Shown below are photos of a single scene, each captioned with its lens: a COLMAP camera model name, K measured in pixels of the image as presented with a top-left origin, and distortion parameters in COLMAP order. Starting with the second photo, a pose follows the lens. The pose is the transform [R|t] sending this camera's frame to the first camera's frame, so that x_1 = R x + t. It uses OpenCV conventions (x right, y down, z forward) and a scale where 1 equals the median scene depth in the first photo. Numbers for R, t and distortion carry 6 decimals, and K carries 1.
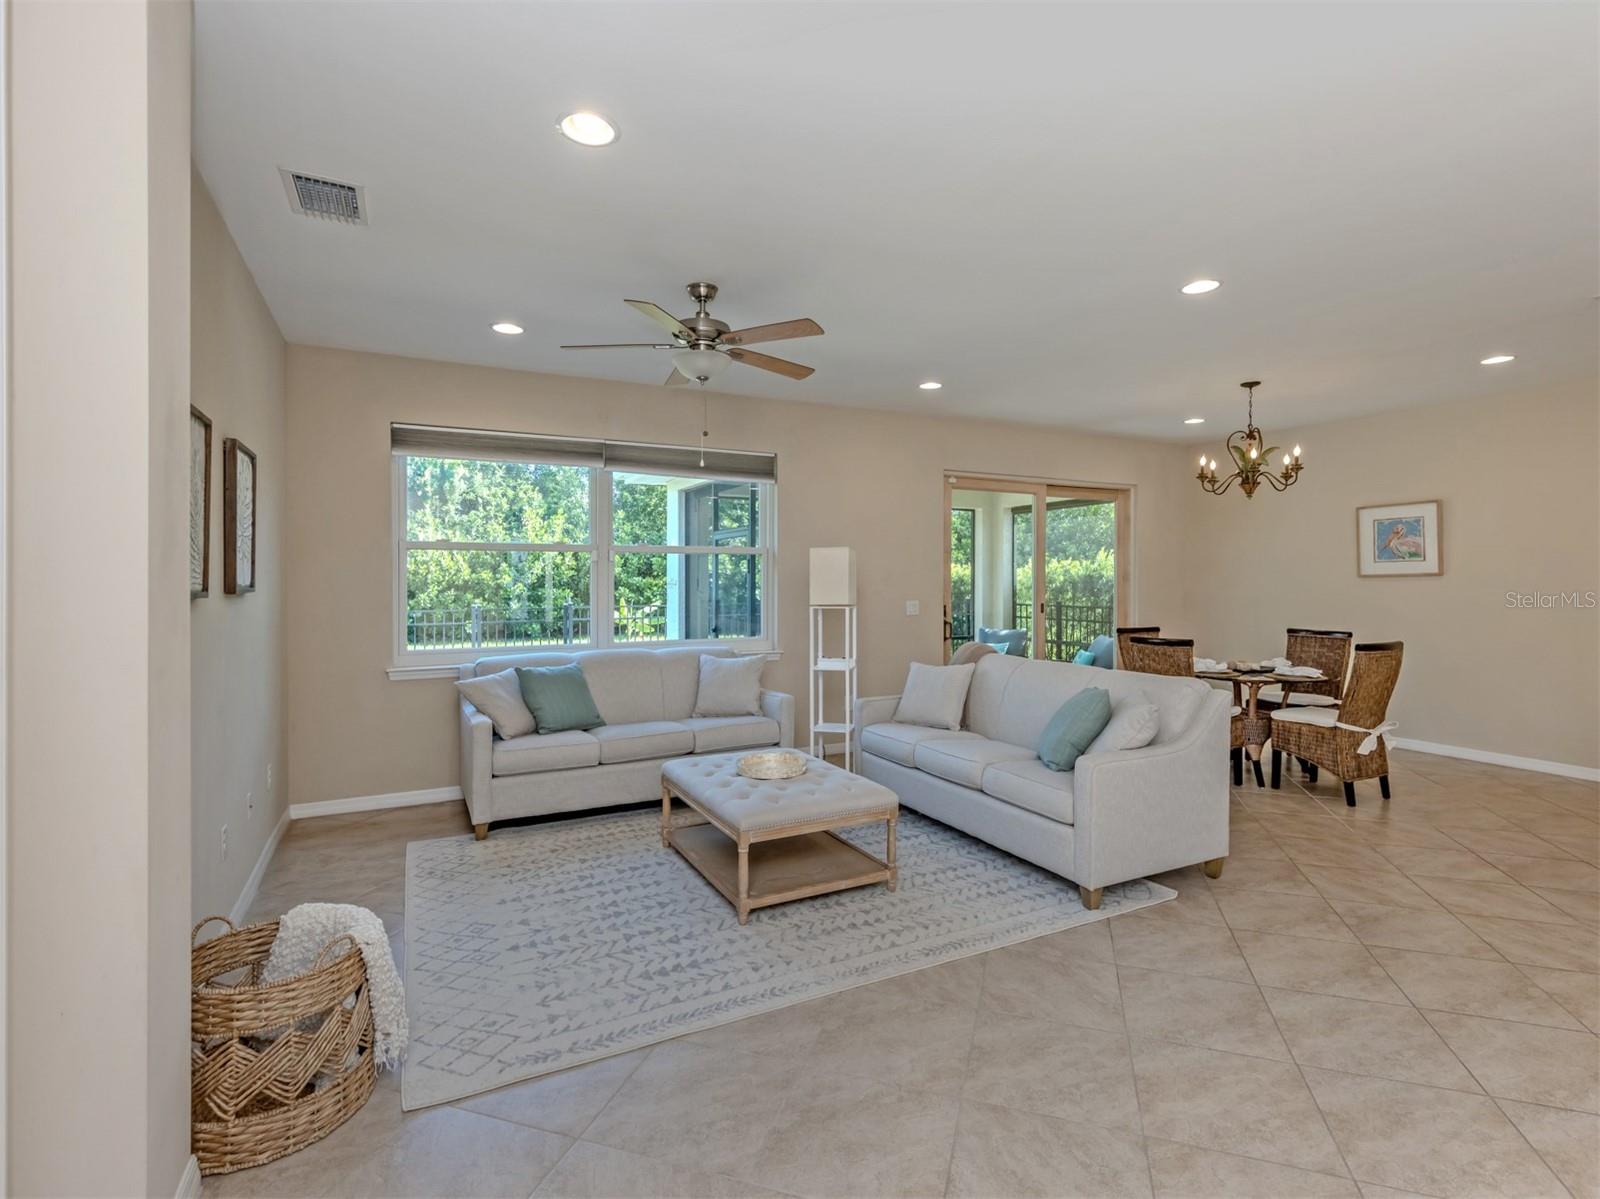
lens RADIAL K [[780.6, 0, 803.2], [0, 780.6, 571.1], [0, 0, 1]] dist [0.007525, 0.000514]
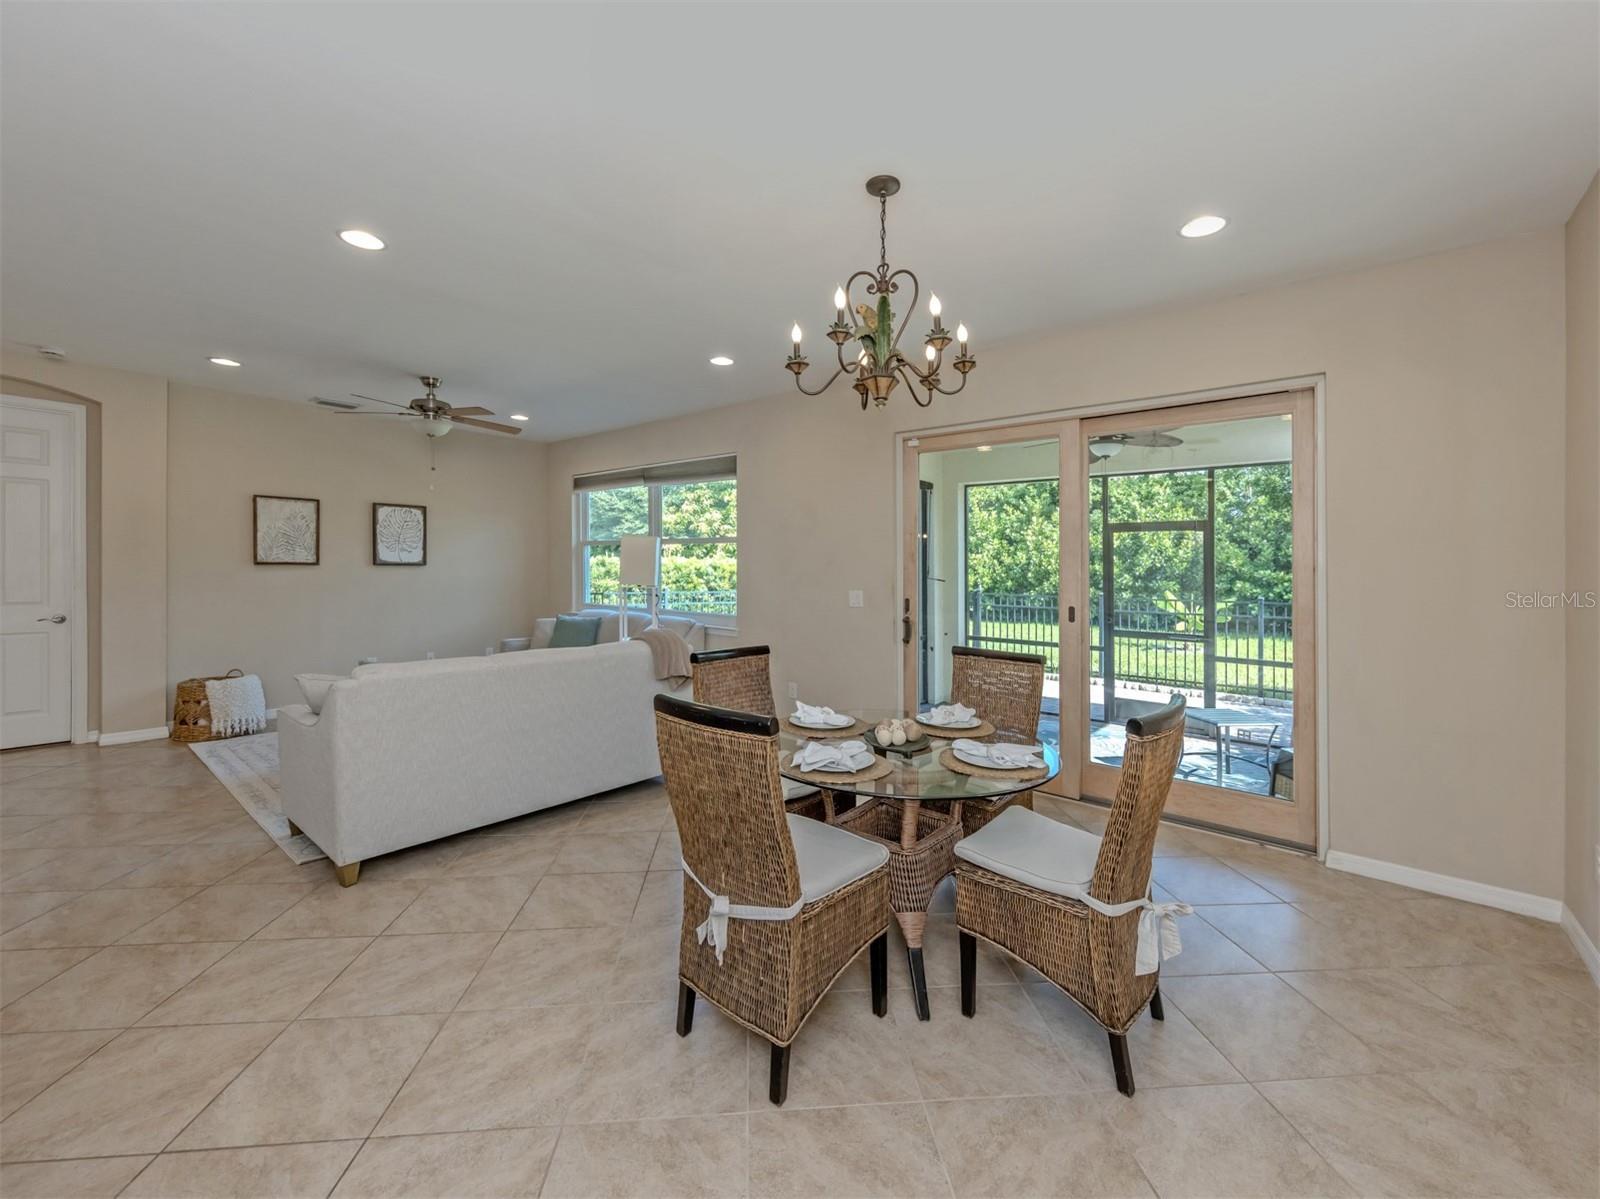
lens RADIAL K [[650.6, 0, 806.3], [0, 650.6, 555.3], [0, 0, 1]] dist [0.005226, -0.000529]
pose [[0.379315, -0.010569, -0.925207, 0.834628], [-0.005267, 0.999894, -0.013582, 0.010005], [0.925253, 0.010025, 0.379219, 0.712866]]
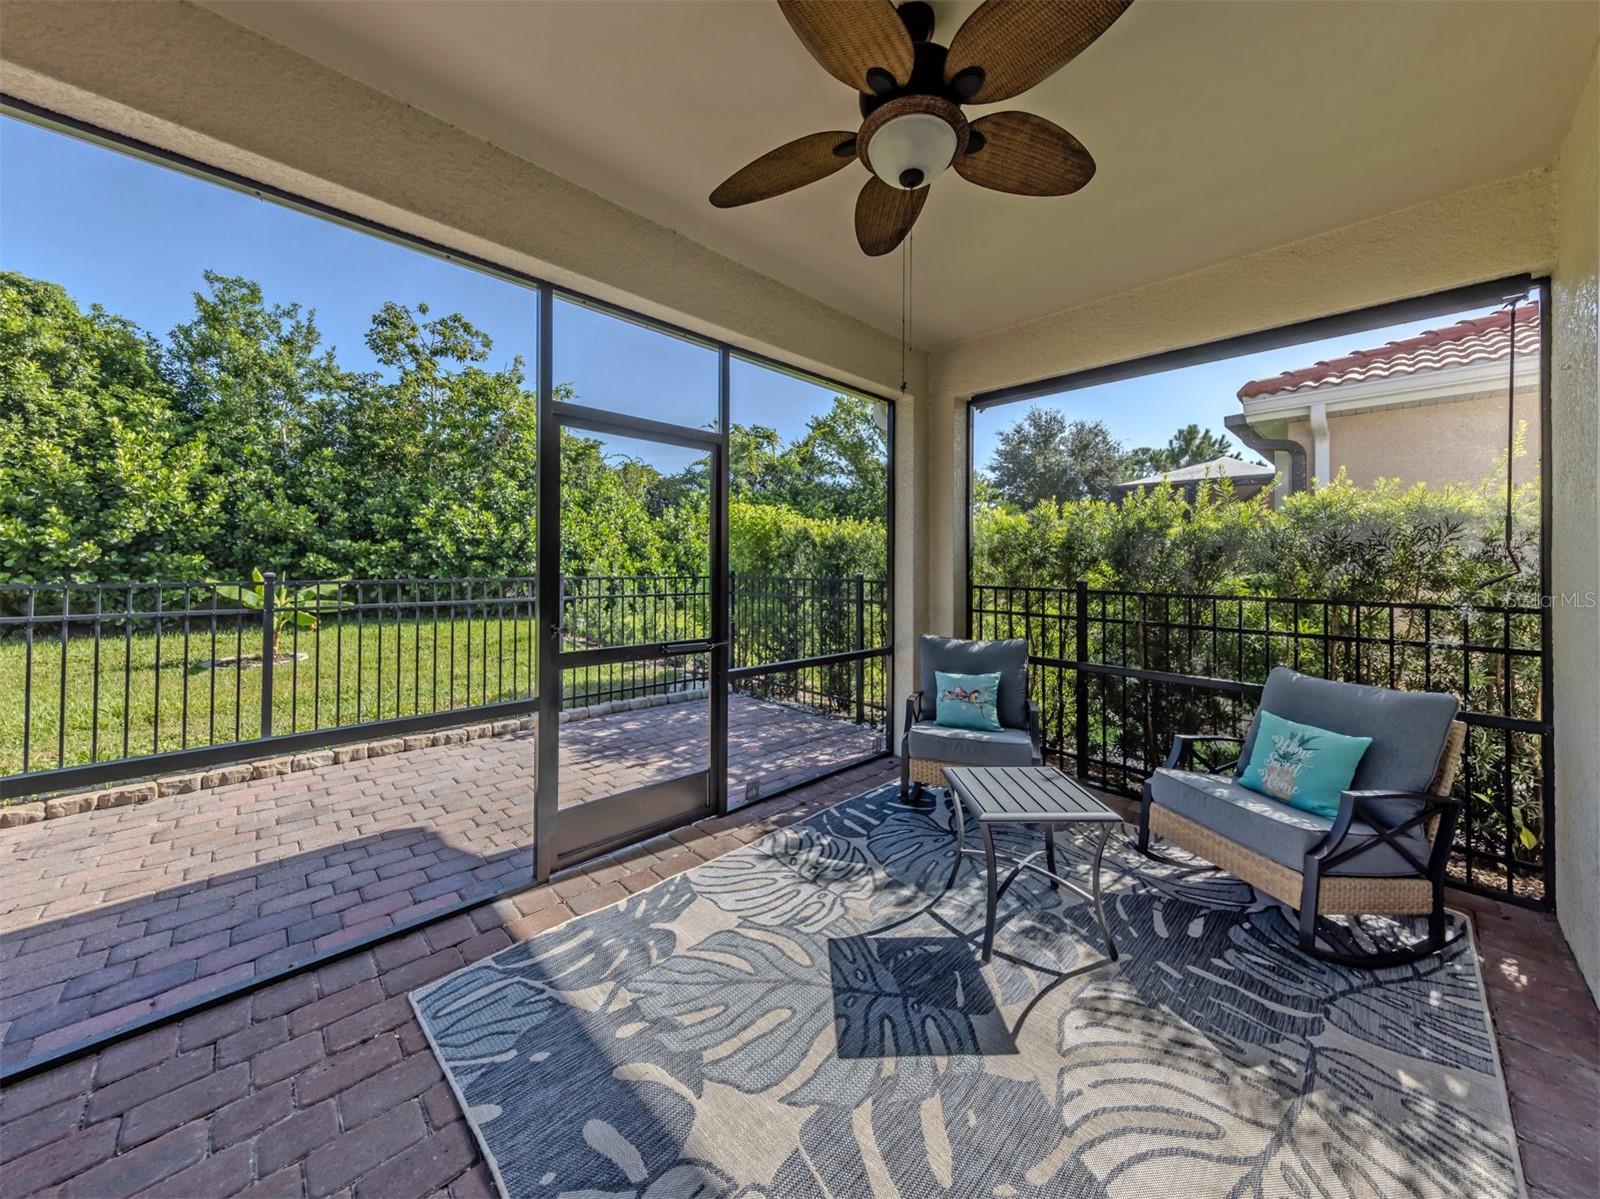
lens RADIAL K [[572.3, 0, 801.0], [0, 572.3, 568.7], [0, 0, 1]] dist [0.008368, -0.001184]
pose [[0.958331, 0.011807, 0.285416, 0.105563], [-0.018724, 0.999593, 0.021519, 0.043969], [-0.285046, -0.025966, 0.958162, 1.163772]]
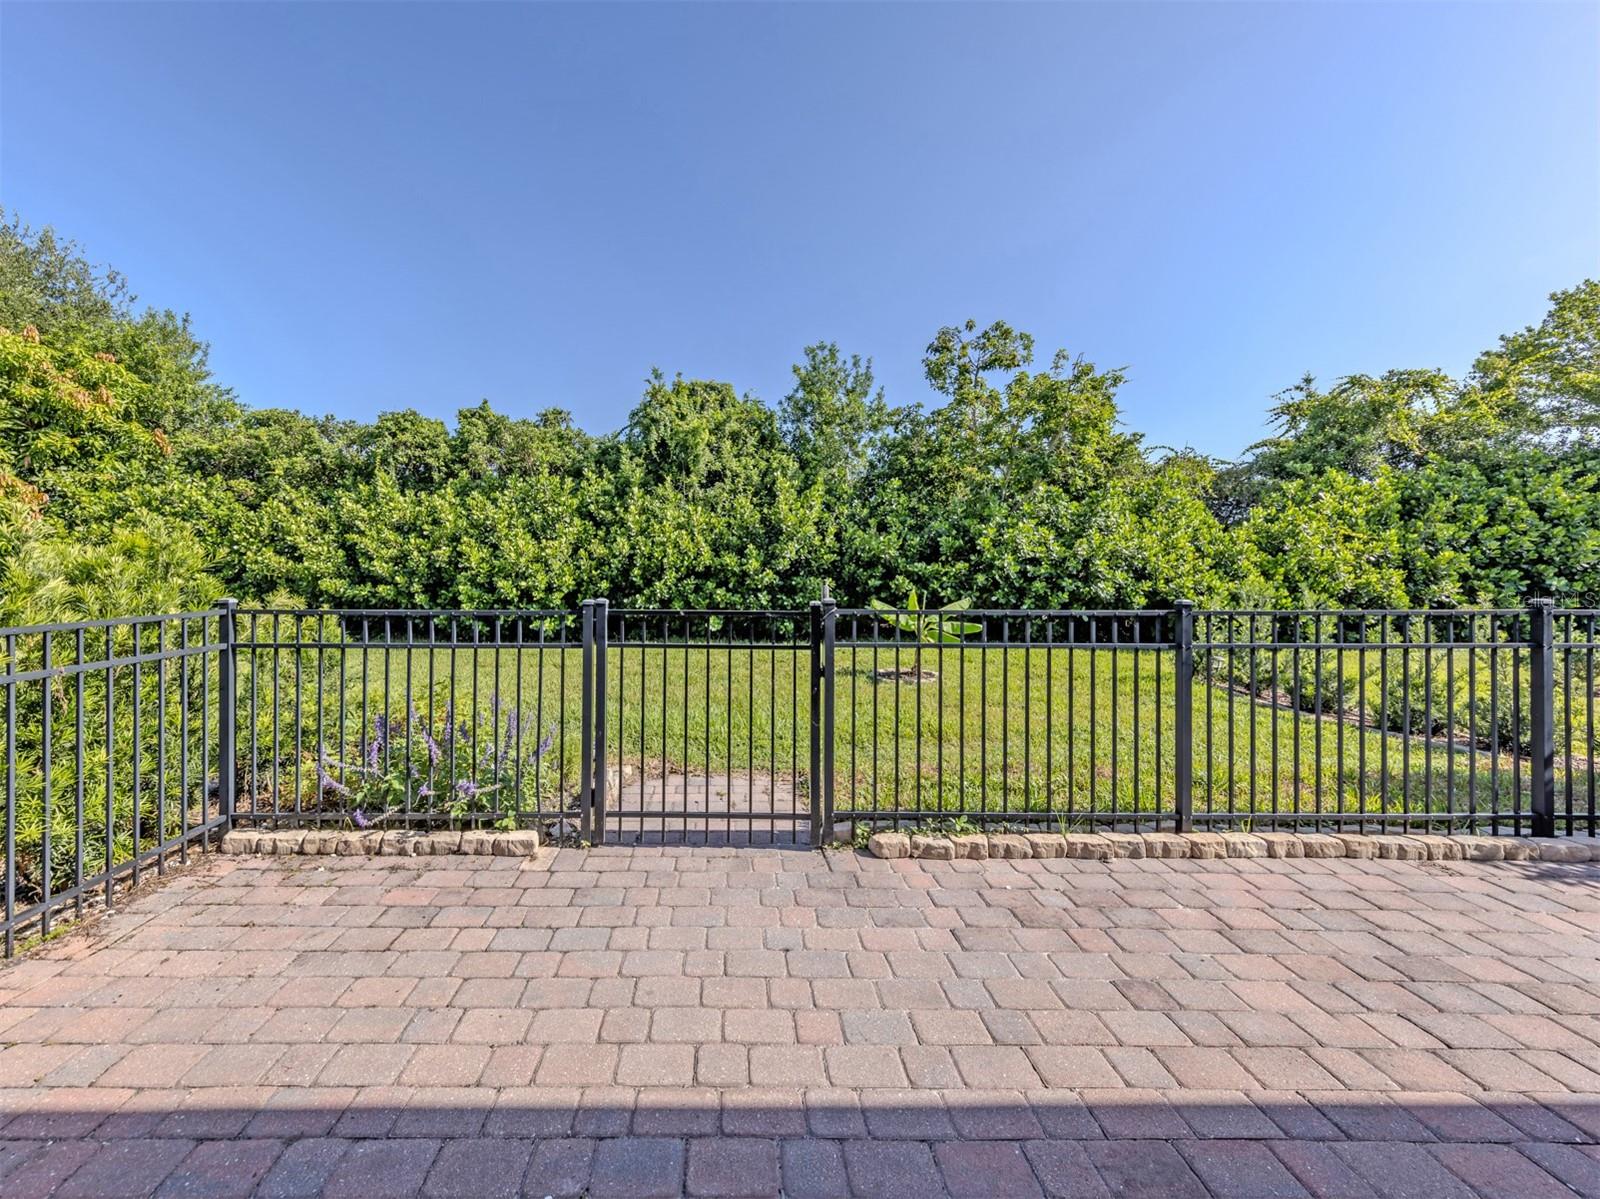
lens RADIAL K [[572.3, 0, 722.7], [0, 572.3, 597.4], [0, 0, 1]] dist [0.008368, -0.001184]
pose [[0.892996, 0.020874, -0.449580, -0.406904], [-0.001685, 0.999072, 0.043041, 0.052137], [0.450061, -0.037678, 0.892203, 1.302191]]
